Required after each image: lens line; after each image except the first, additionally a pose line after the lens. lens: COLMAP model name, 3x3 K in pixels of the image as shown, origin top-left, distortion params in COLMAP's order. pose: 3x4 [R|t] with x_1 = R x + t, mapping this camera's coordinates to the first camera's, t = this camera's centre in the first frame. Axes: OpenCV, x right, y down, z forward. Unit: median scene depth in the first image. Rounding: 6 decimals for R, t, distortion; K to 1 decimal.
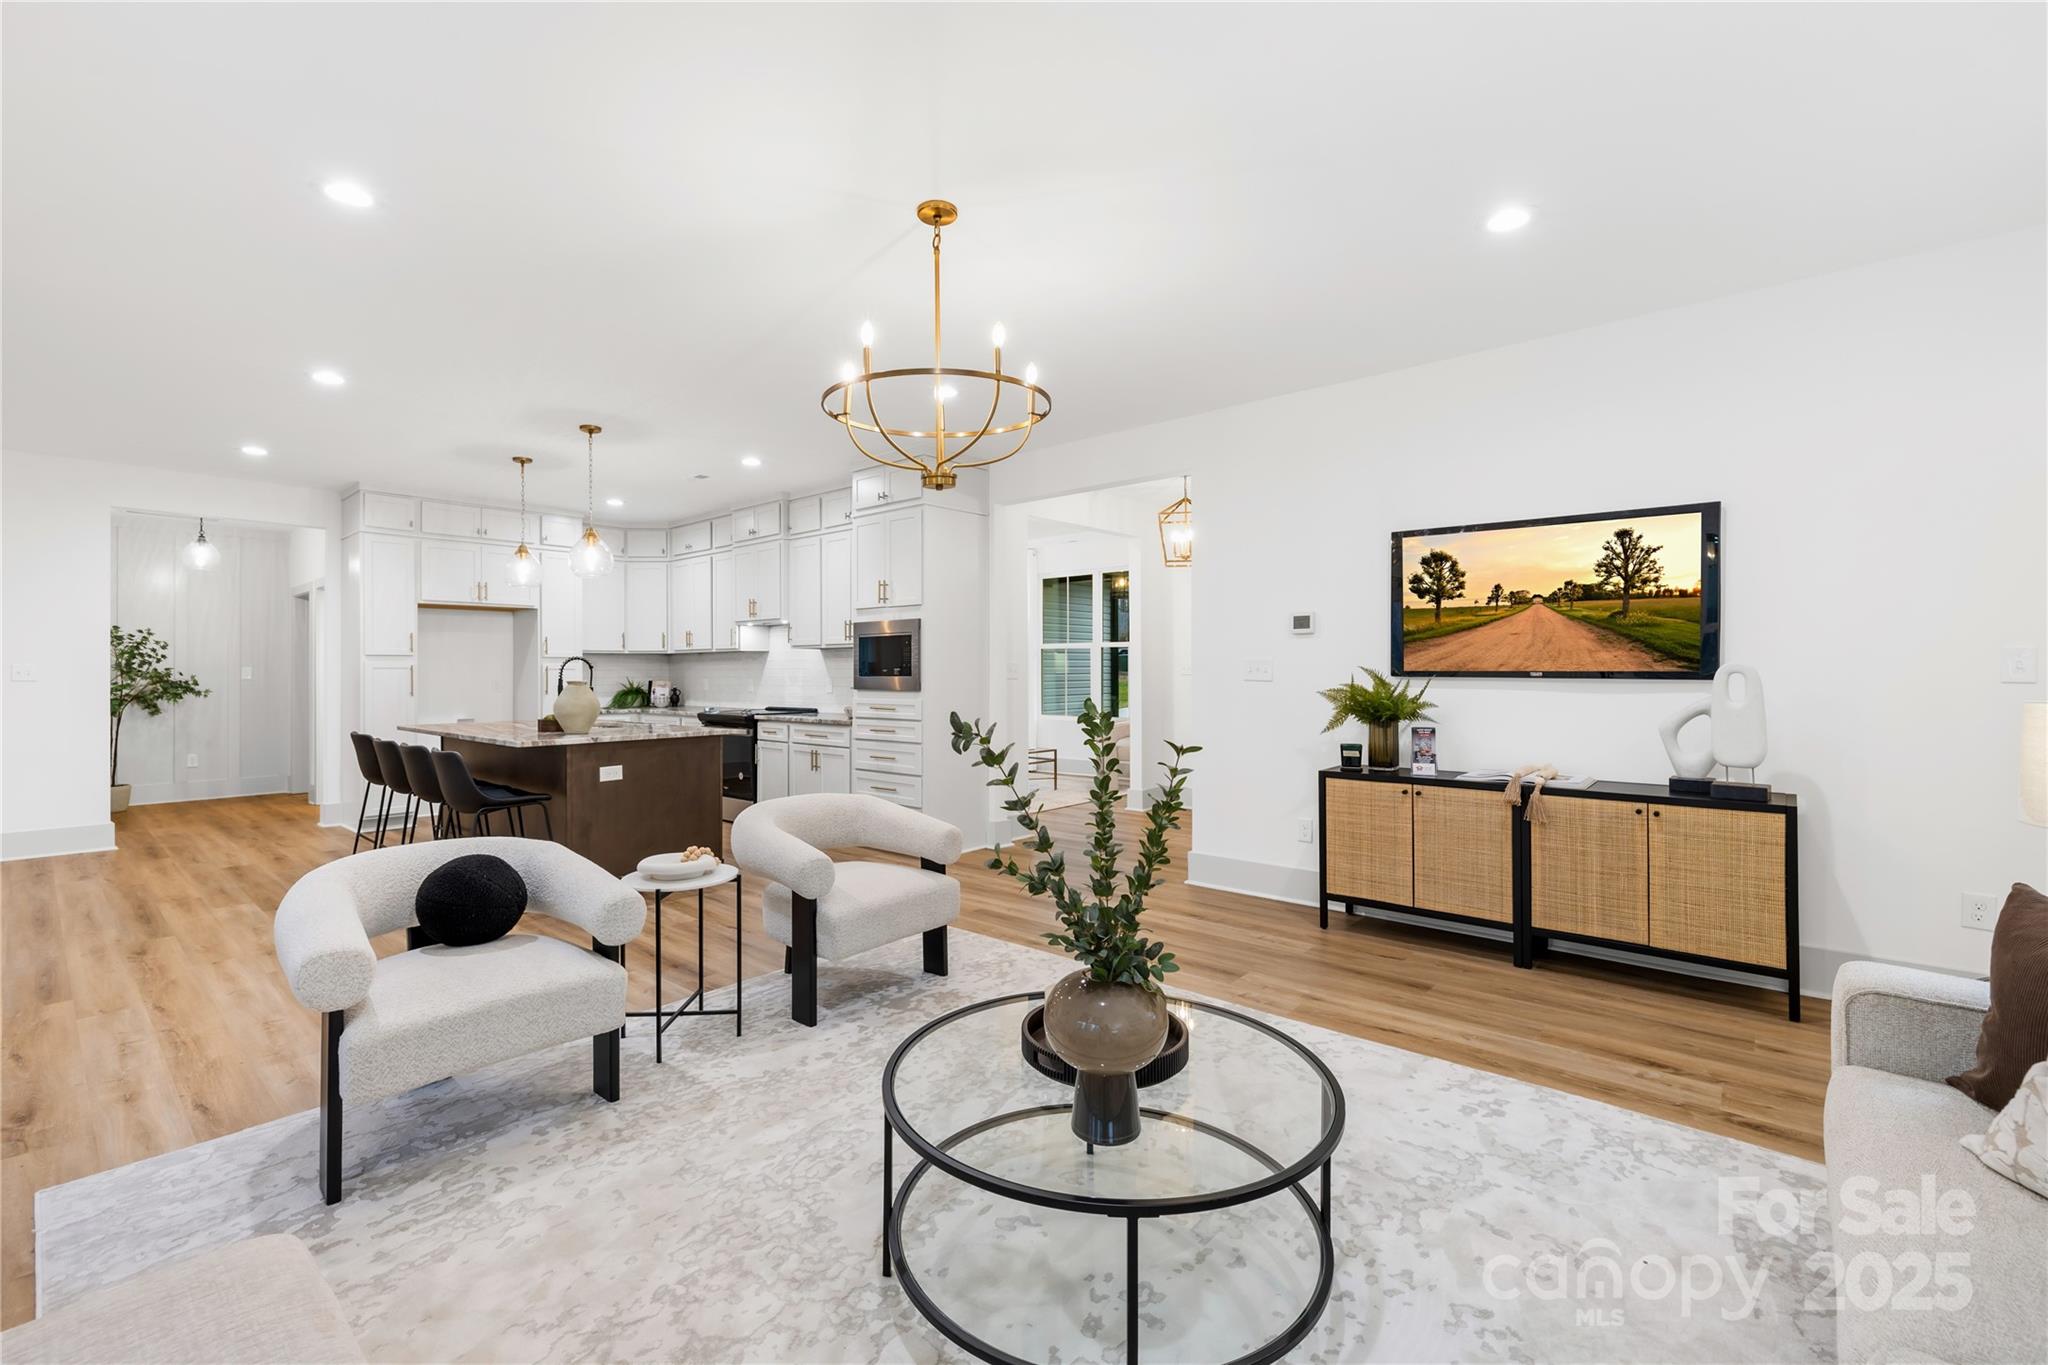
lens RADIAL K [[865.9, 0, 1023.6], [0, 865.9, 667.4], [0, 0, 1]] dist [0.000174, -0.000830]
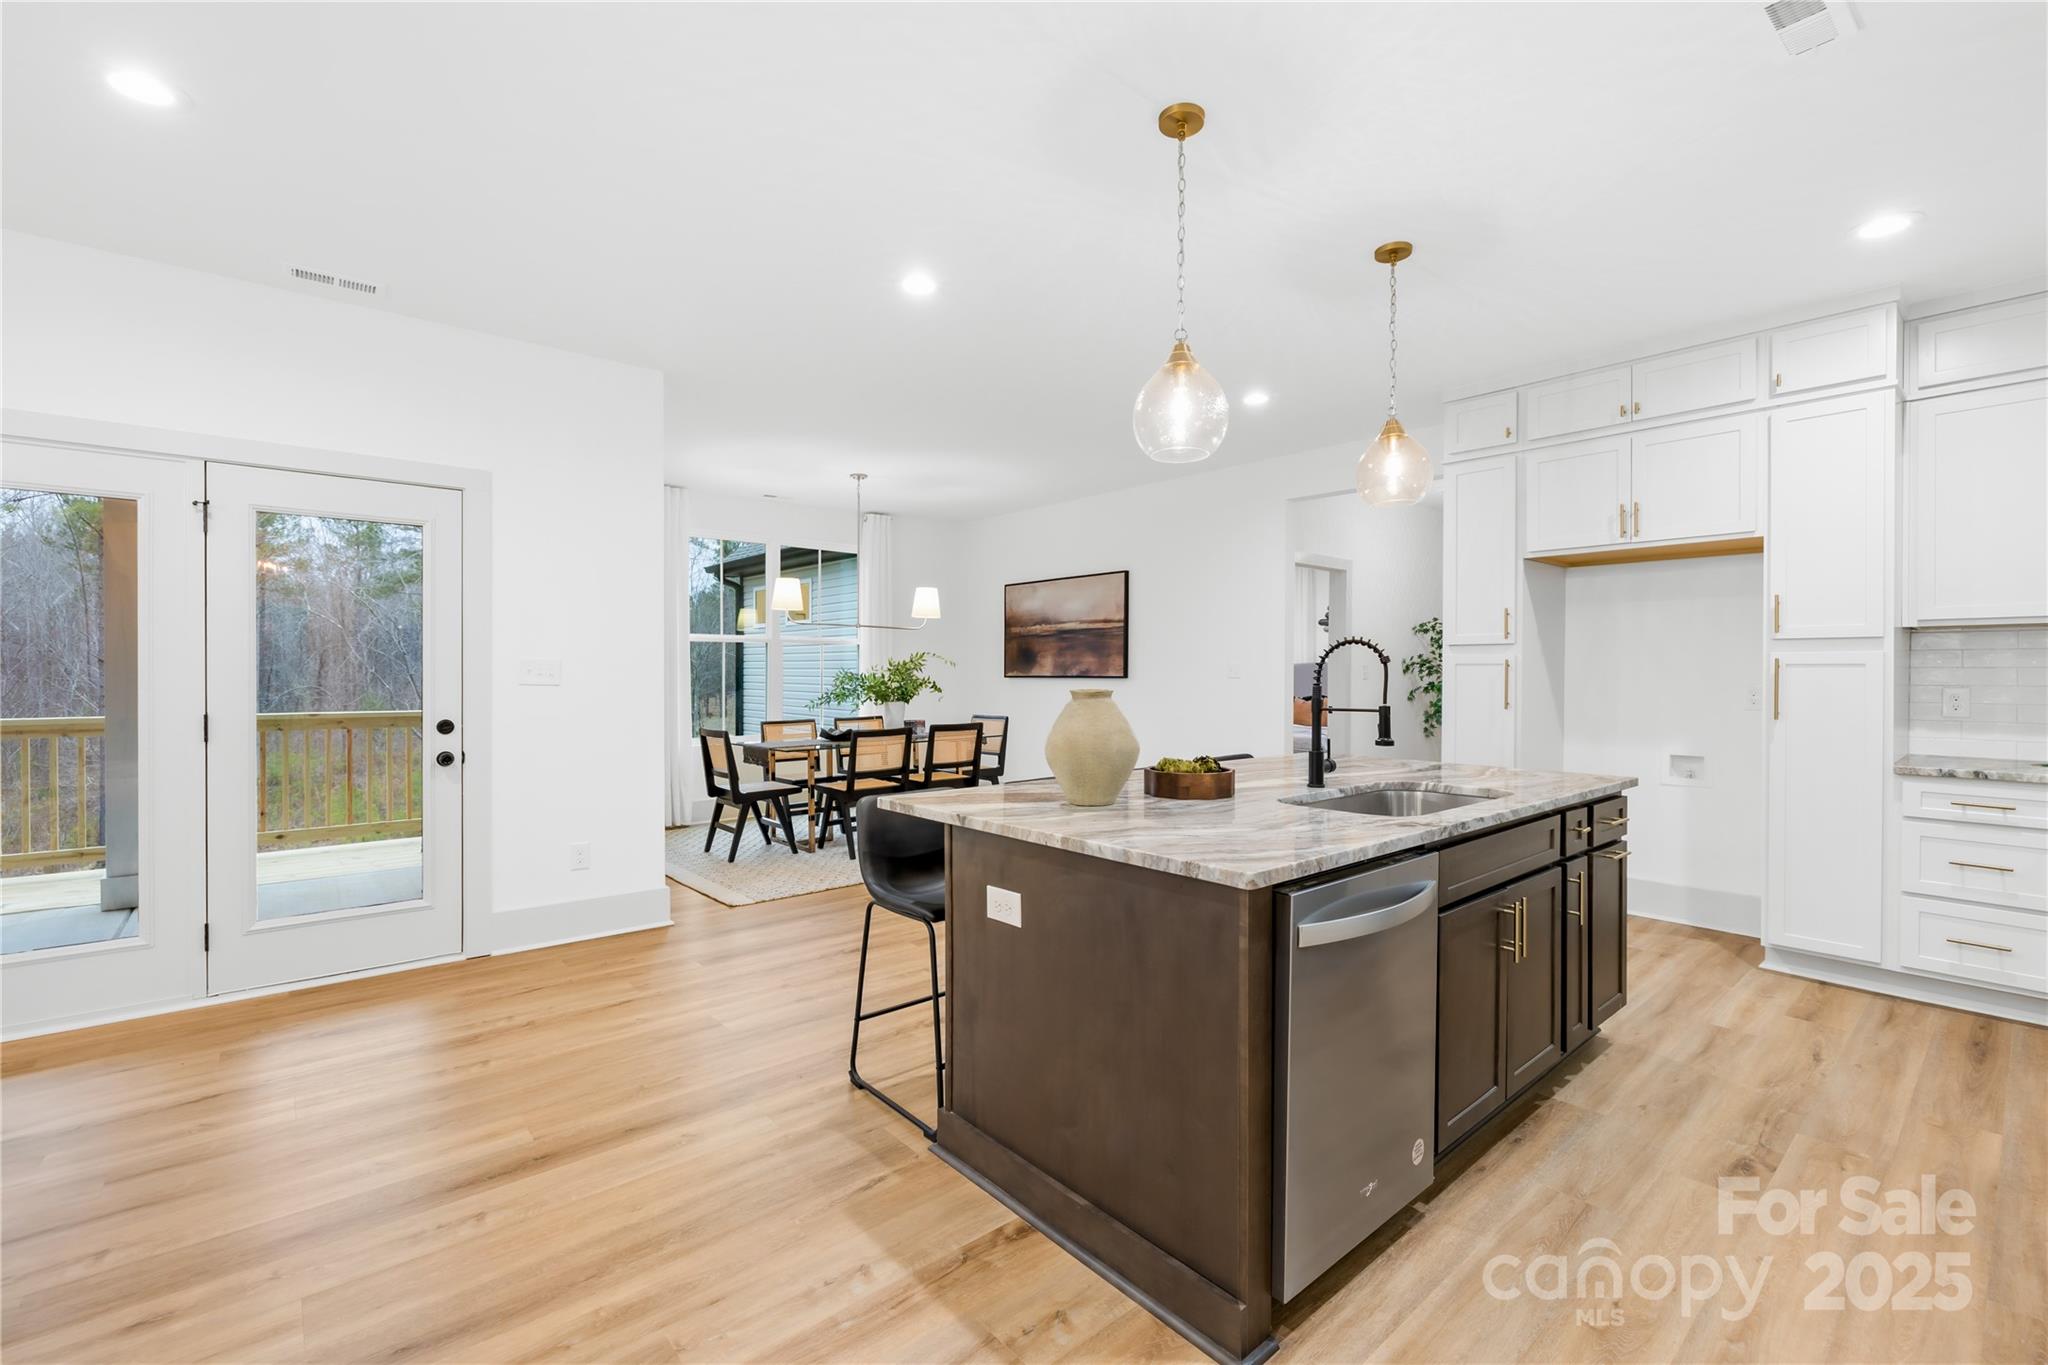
lens RADIAL K [[865.9, 0, 1011.2], [0, 865.9, 674.2], [0, 0, 1]] dist [0.000174, -0.000830]
pose [[-0.156912, 0.003988, -0.987605, -0.056519], [0.005315, 0.999981, 0.003193, 0.006299], [0.987598, -0.004748, -0.156930, 1.208724]]
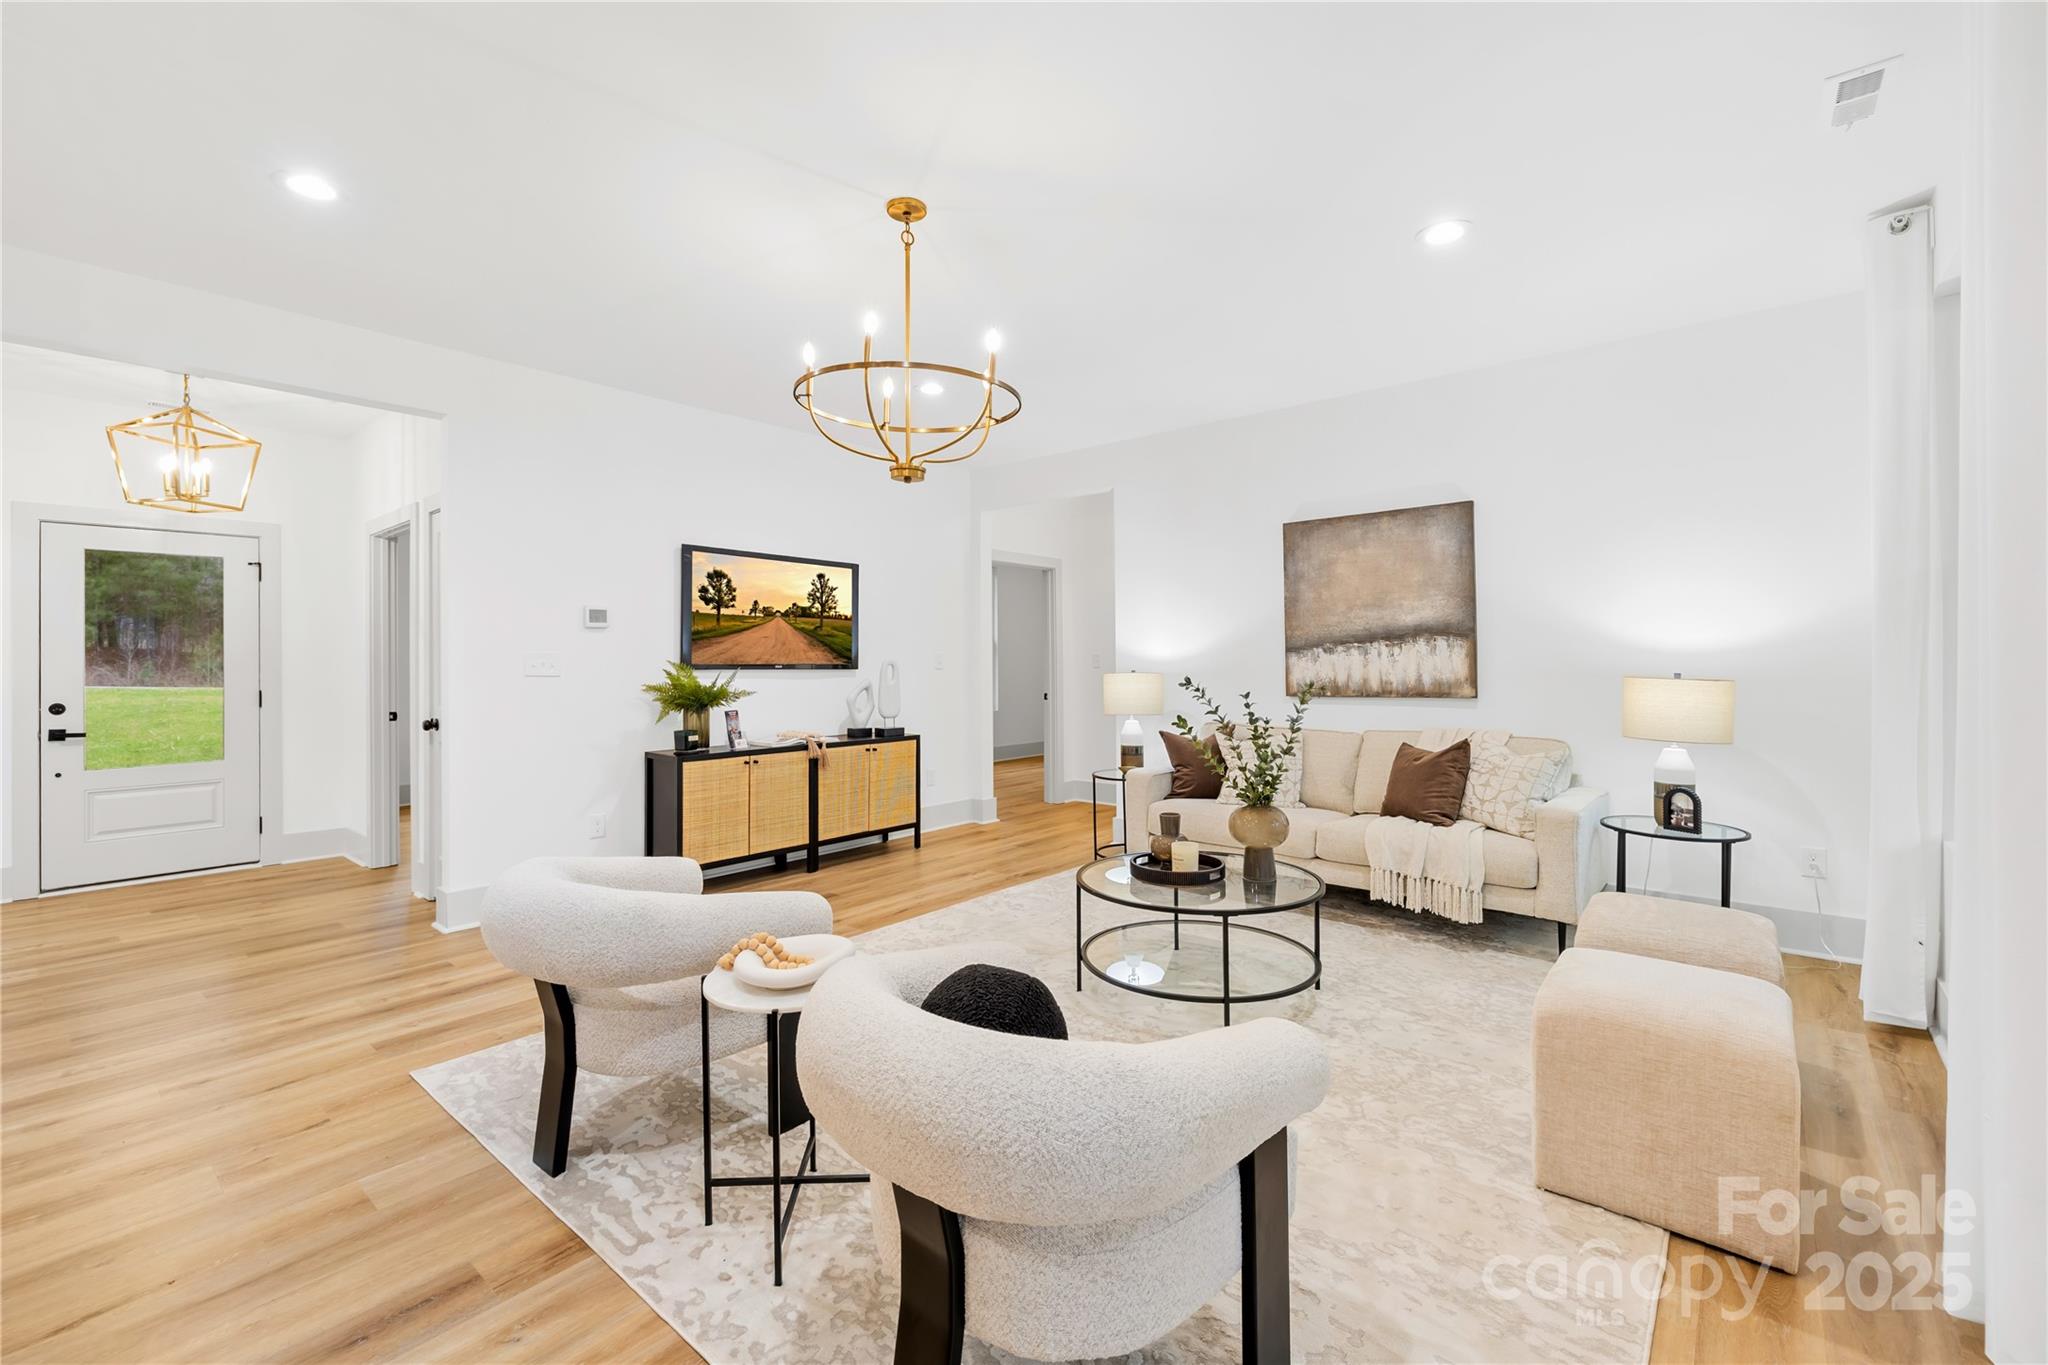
lens RADIAL K [[865.9, 0, 1009.8], [0, 865.9, 655.0], [0, 0, 1]] dist [0.000174, -0.000830]
pose [[-0.003480, 0.012046, 0.999921, -0.725379], [0.002063, 0.999925, -0.012039, 0.004880], [-0.999992, 0.002021, -0.003505, 0.572710]]
